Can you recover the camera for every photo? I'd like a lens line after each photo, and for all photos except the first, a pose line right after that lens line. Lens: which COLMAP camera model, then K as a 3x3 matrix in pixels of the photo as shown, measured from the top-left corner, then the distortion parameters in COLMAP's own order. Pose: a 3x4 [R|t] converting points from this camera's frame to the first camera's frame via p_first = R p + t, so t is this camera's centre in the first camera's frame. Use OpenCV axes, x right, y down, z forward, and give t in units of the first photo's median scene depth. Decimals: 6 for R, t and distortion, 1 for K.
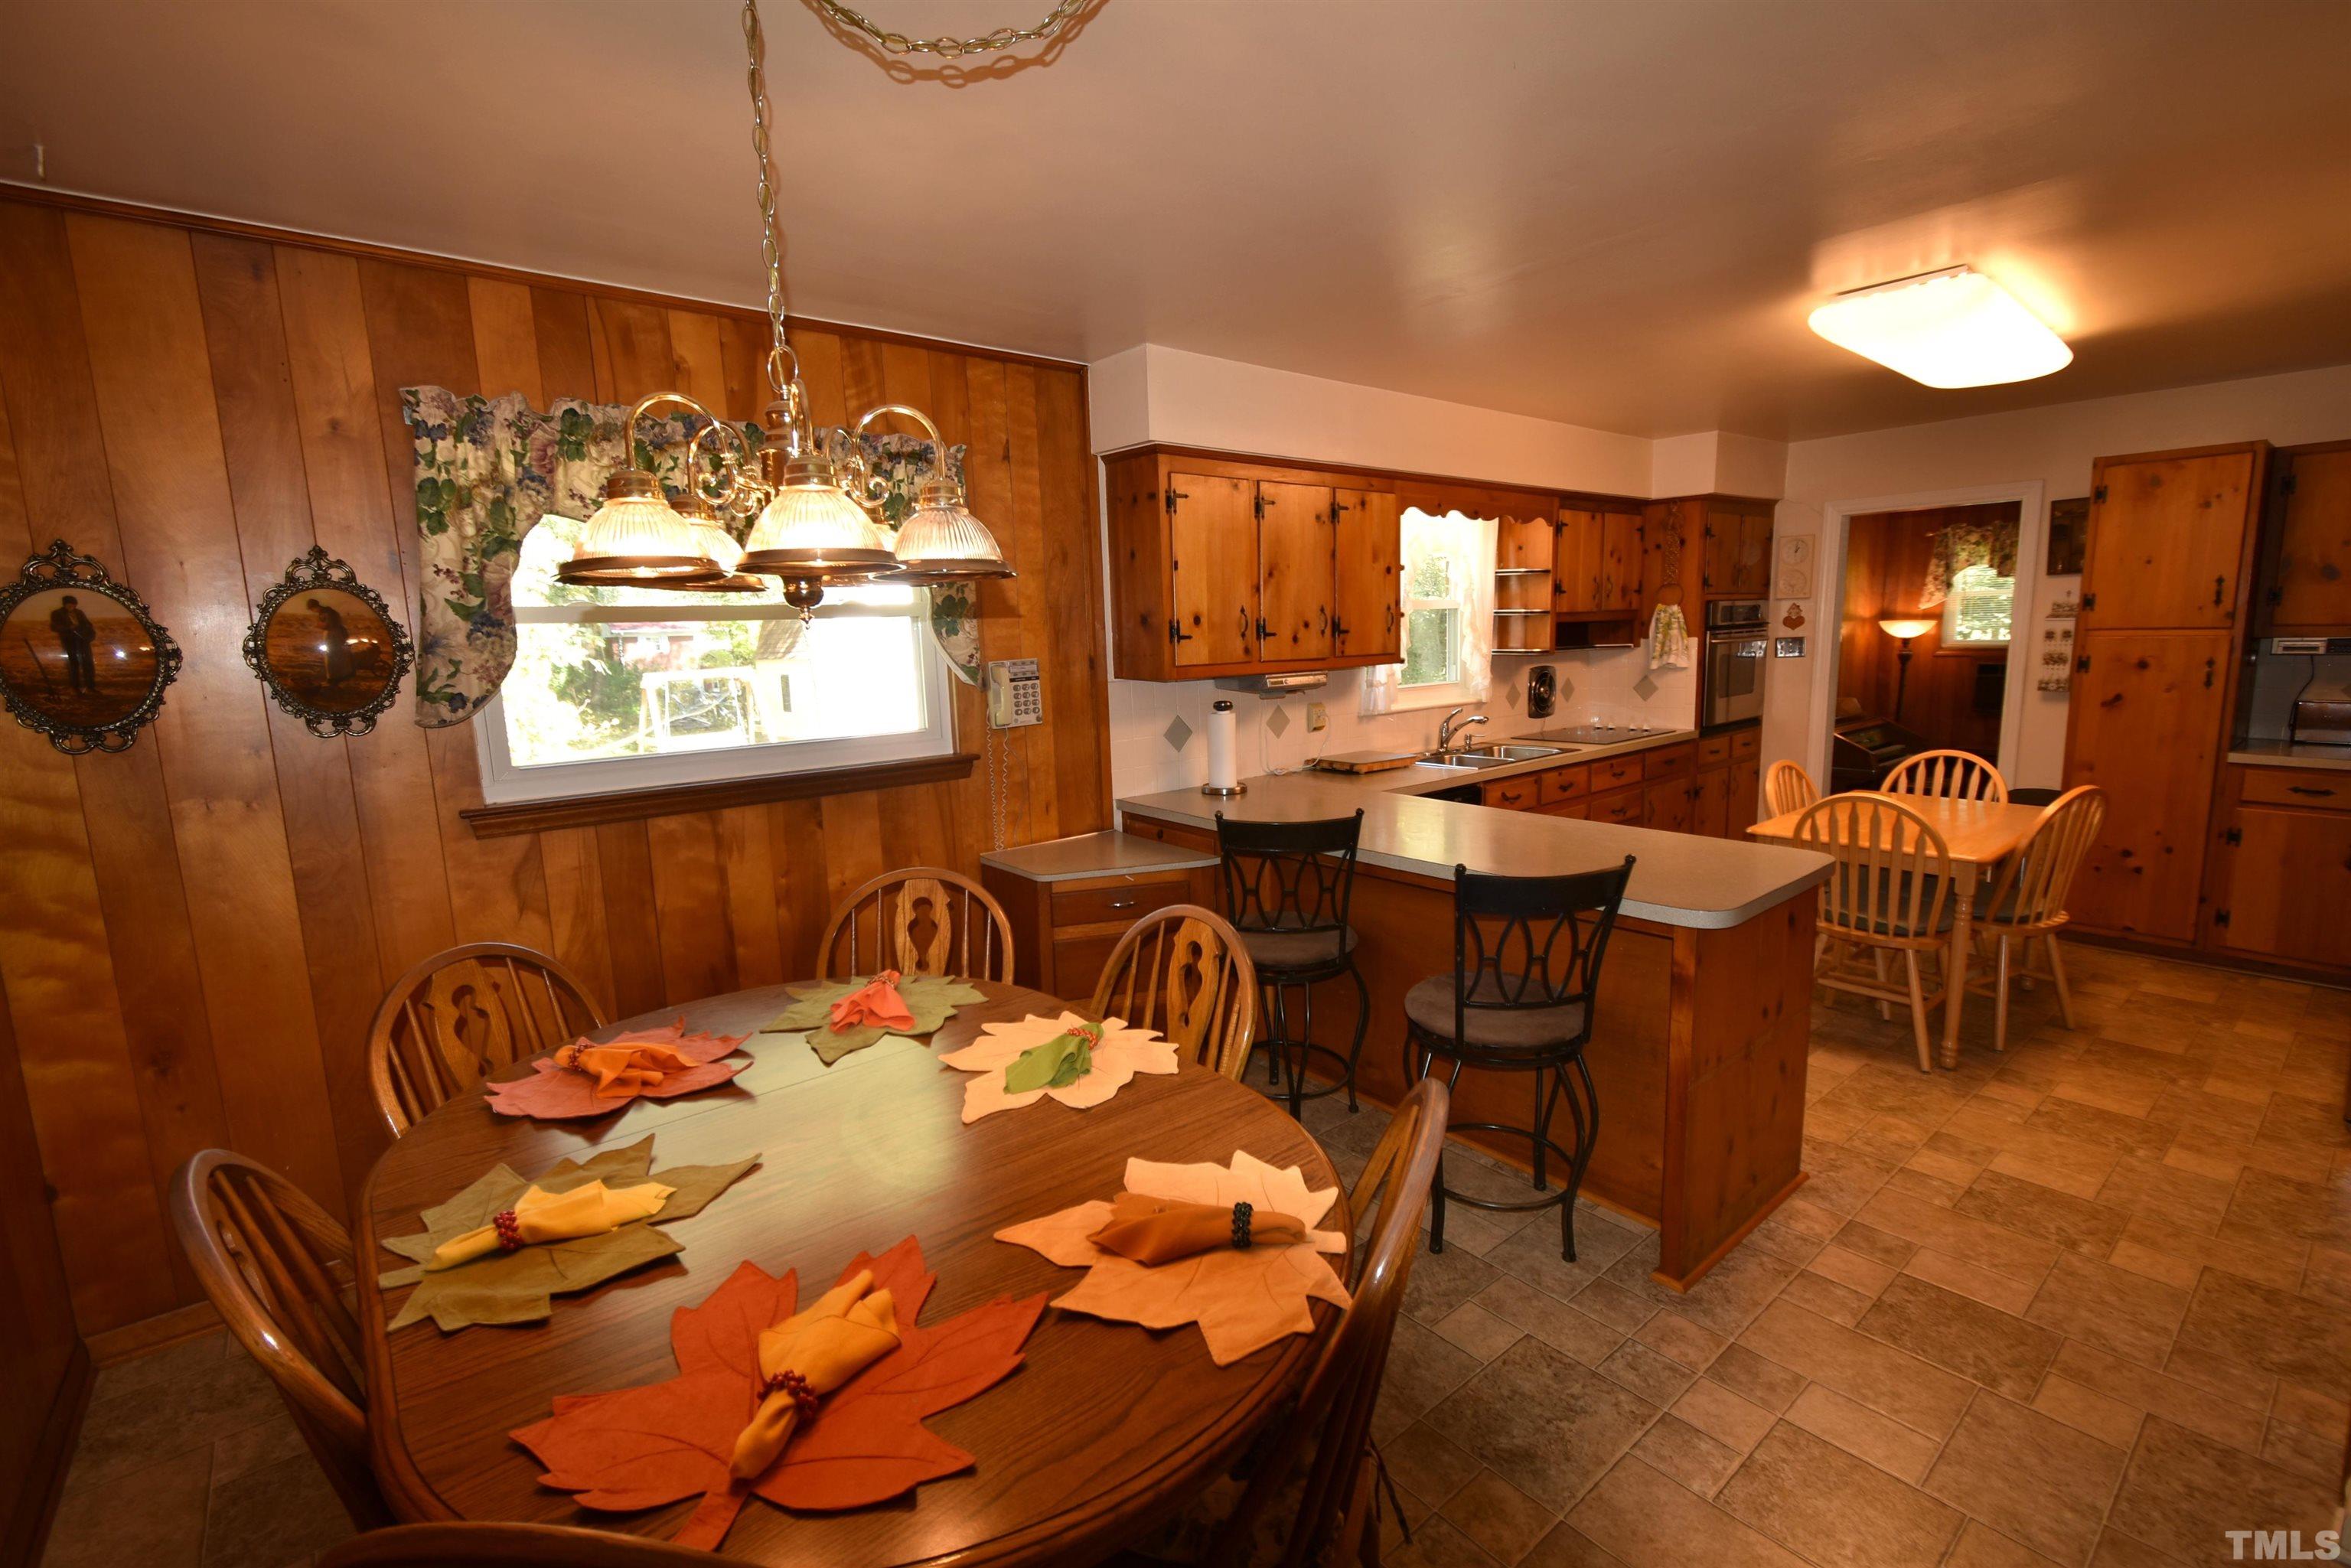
lens RADIAL K [[1035.0, 0, 1187.8], [0, 1035.0, 787.9], [0, 0, 1]] dist [0.008416, -0.003900]
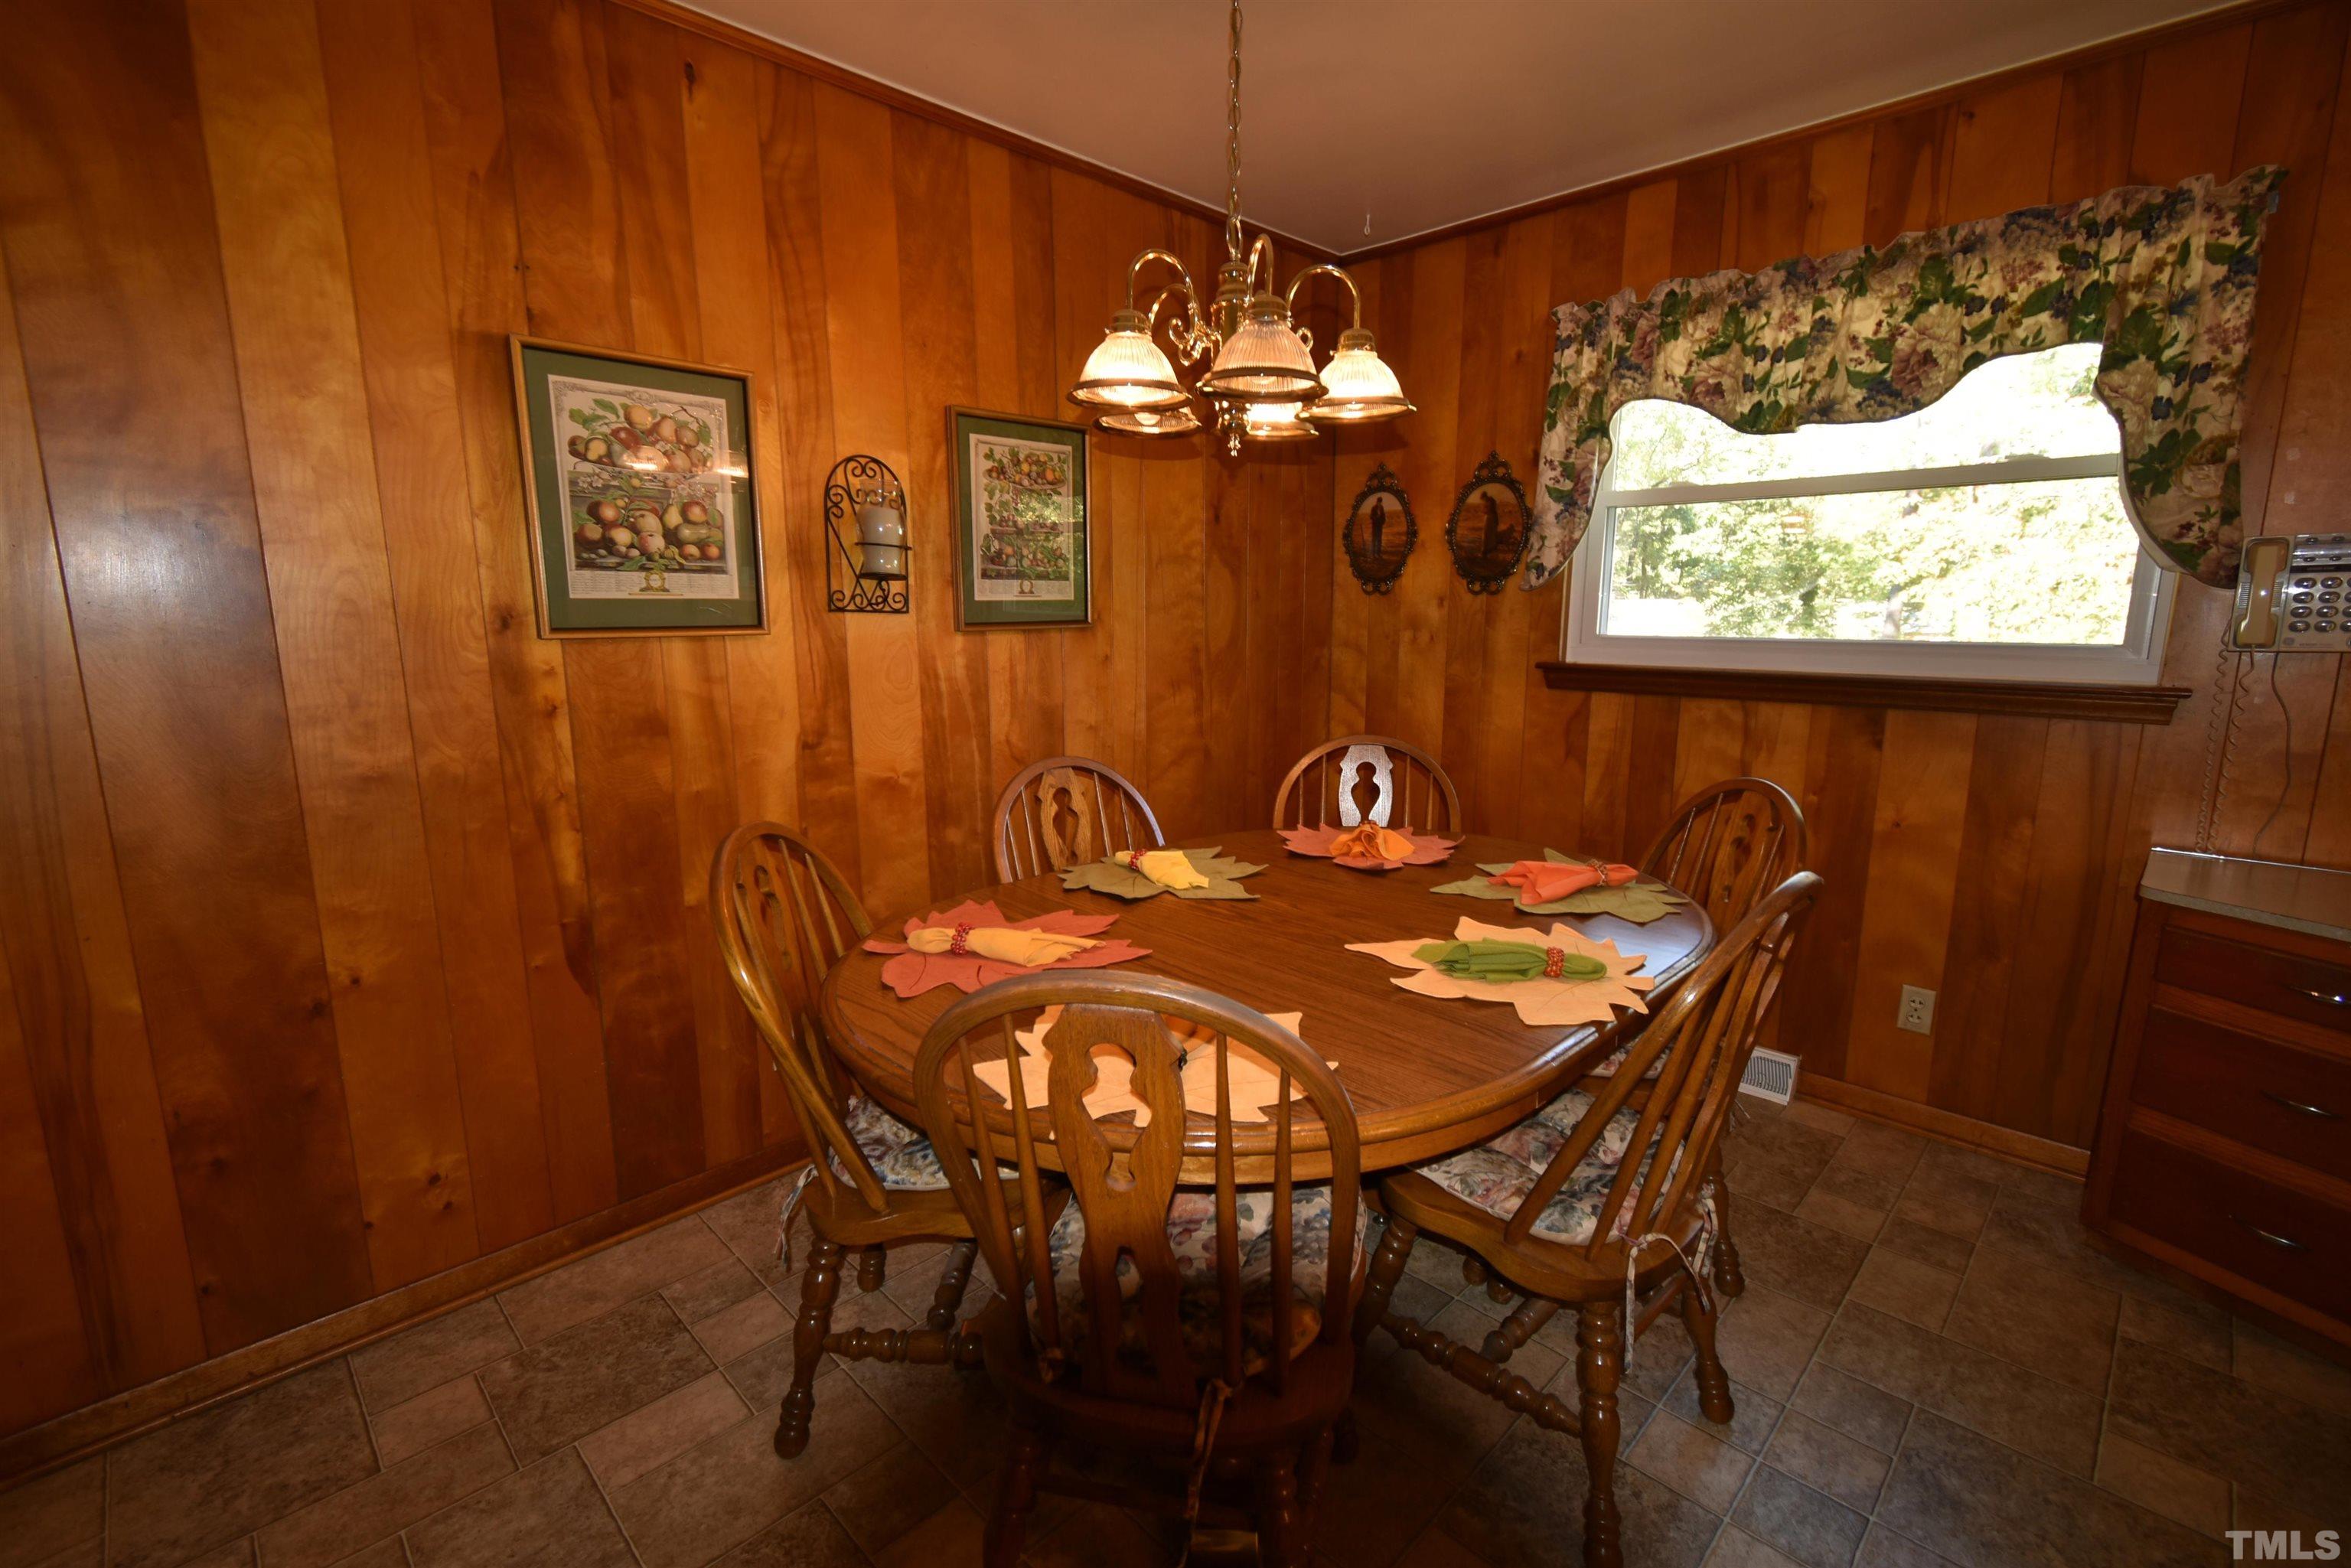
lens RADIAL K [[1018.8, 0, 1185.1], [0, 1018.8, 793.9], [0, 0, 1]] dist [0.003636, -0.003480]
pose [[0.091673, 0.208084, -0.973806, 0.282217], [-0.157359, 0.968663, 0.192171, 0.004048], [0.983277, 0.135620, 0.121544, 0.277405]]
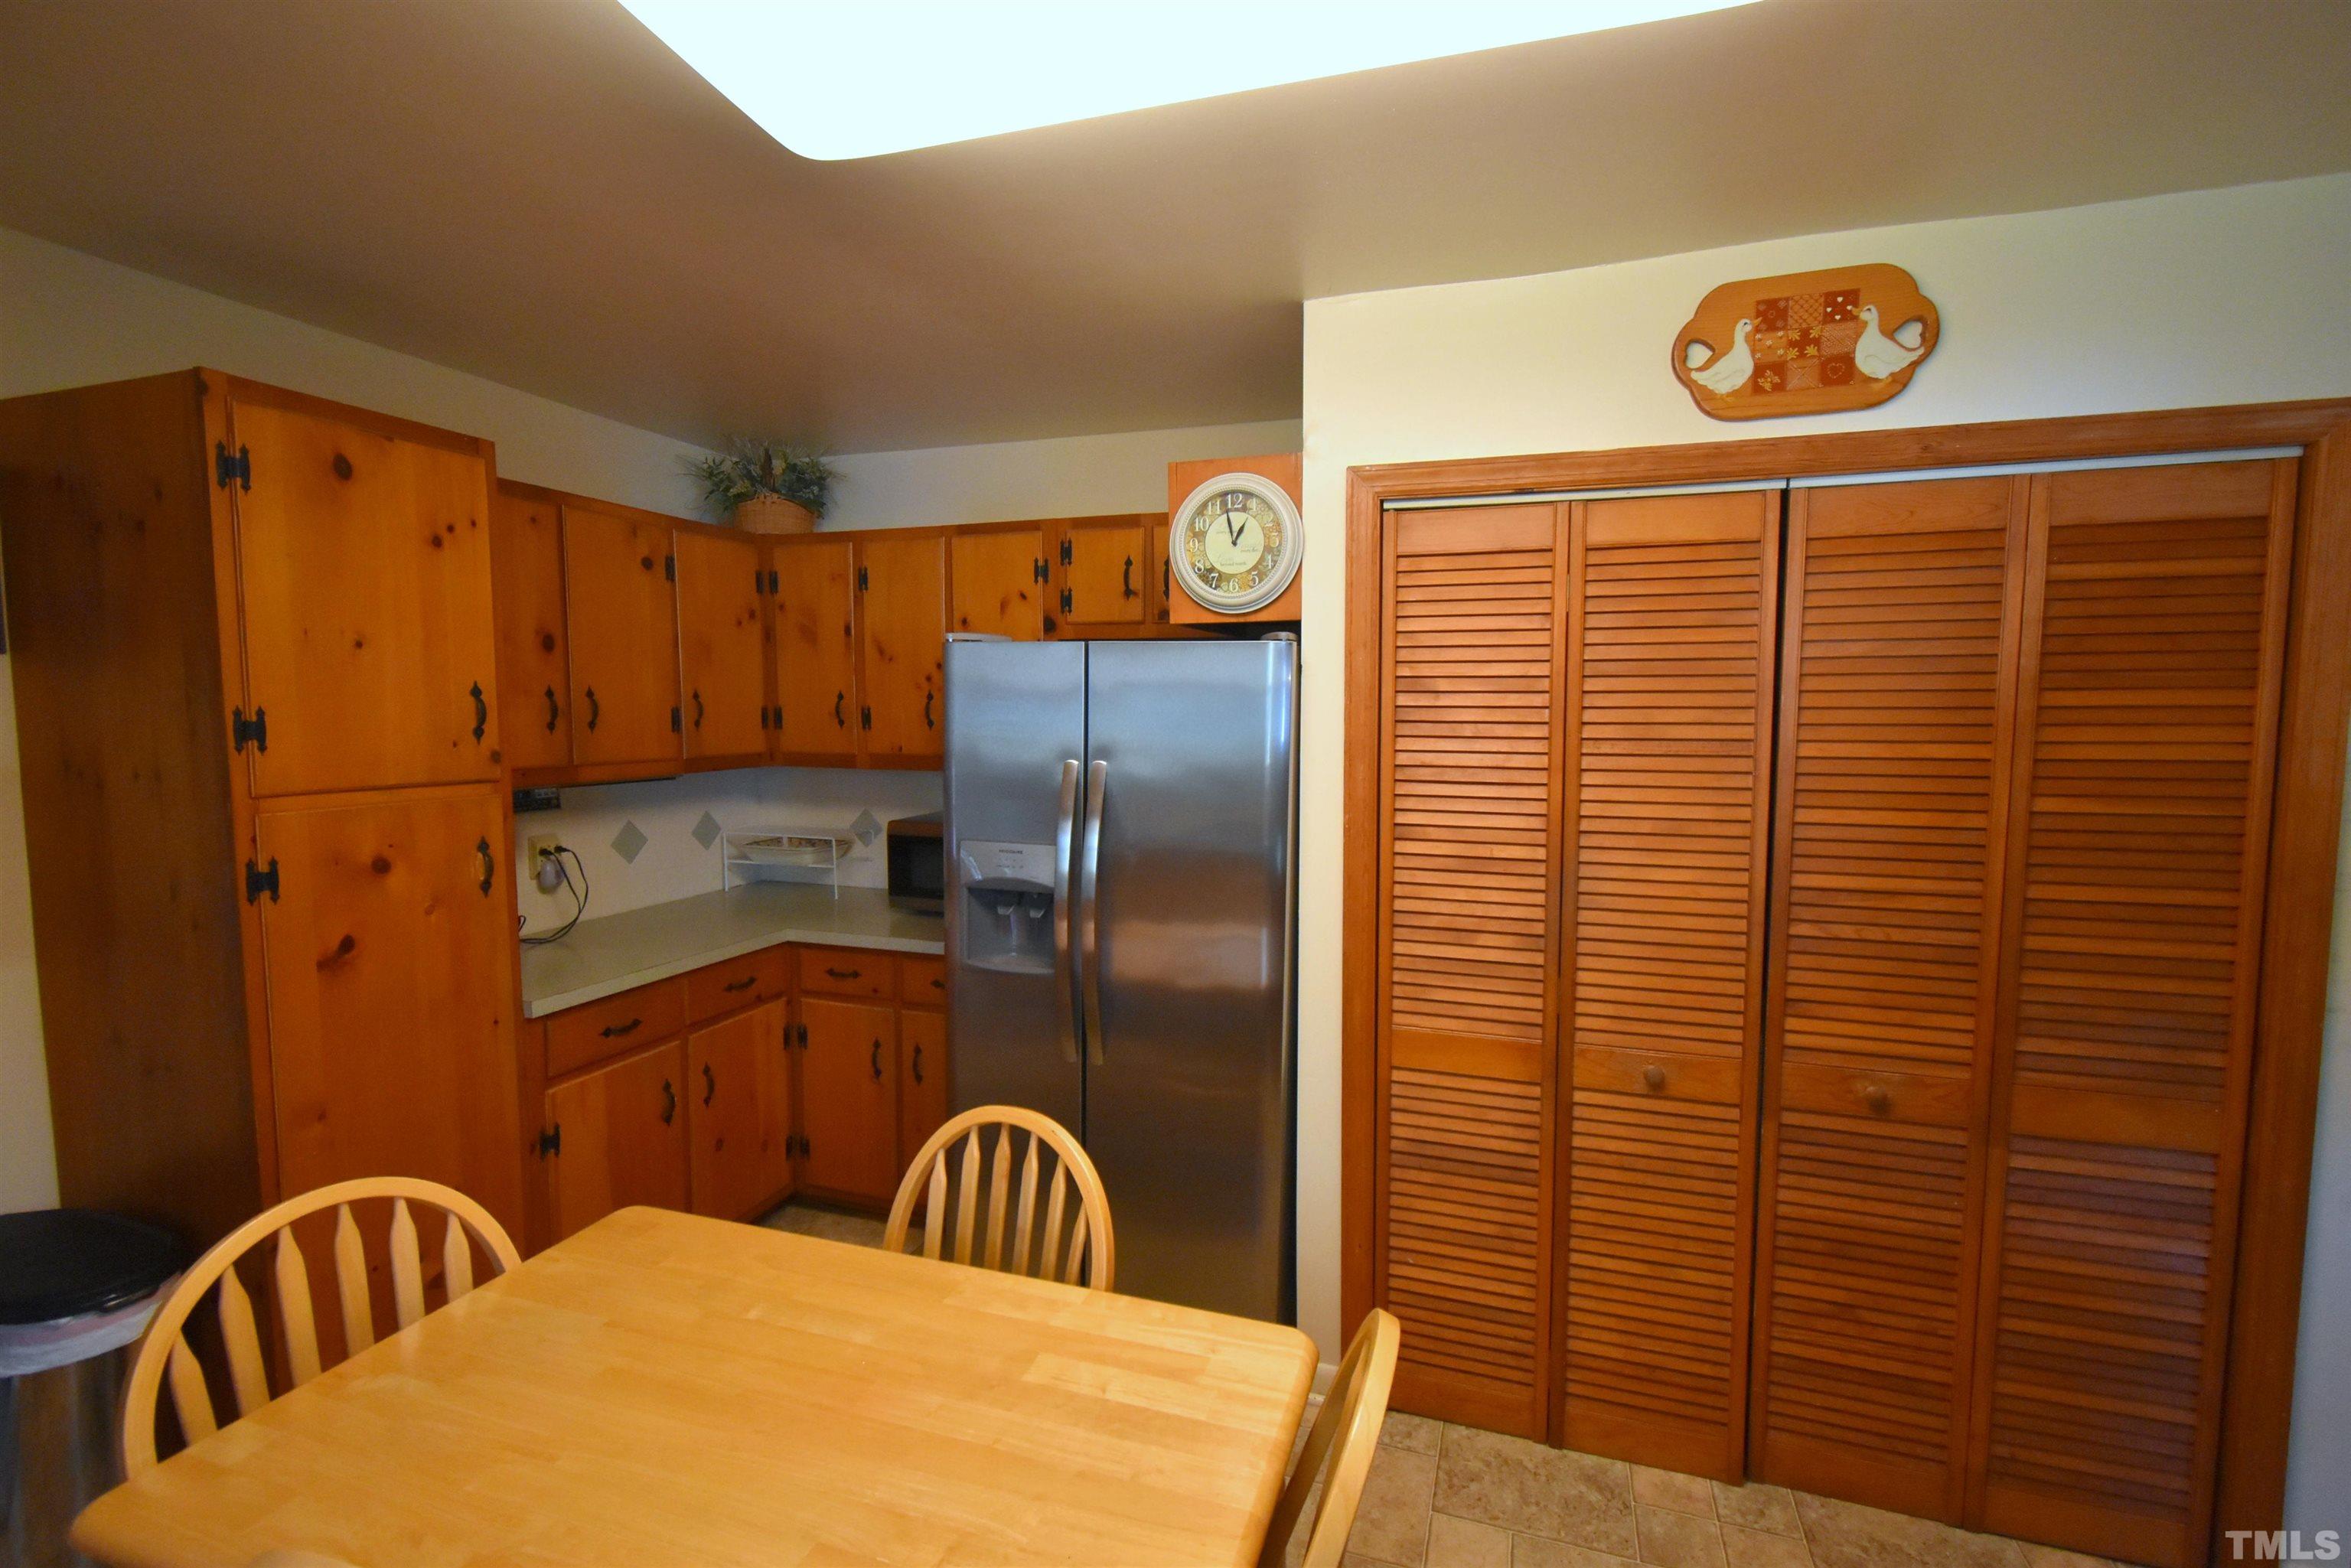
lens RADIAL K [[1035.0, 0, 1187.8], [0, 1035.0, 787.9], [0, 0, 1]] dist [0.008416, -0.003900]
pose [[-0.526040, -0.040991, 0.849471, 0.344392], [0.143419, 0.980257, 0.136116, -0.165875], [-0.838279, 0.193433, -0.509776, 0.941223]]
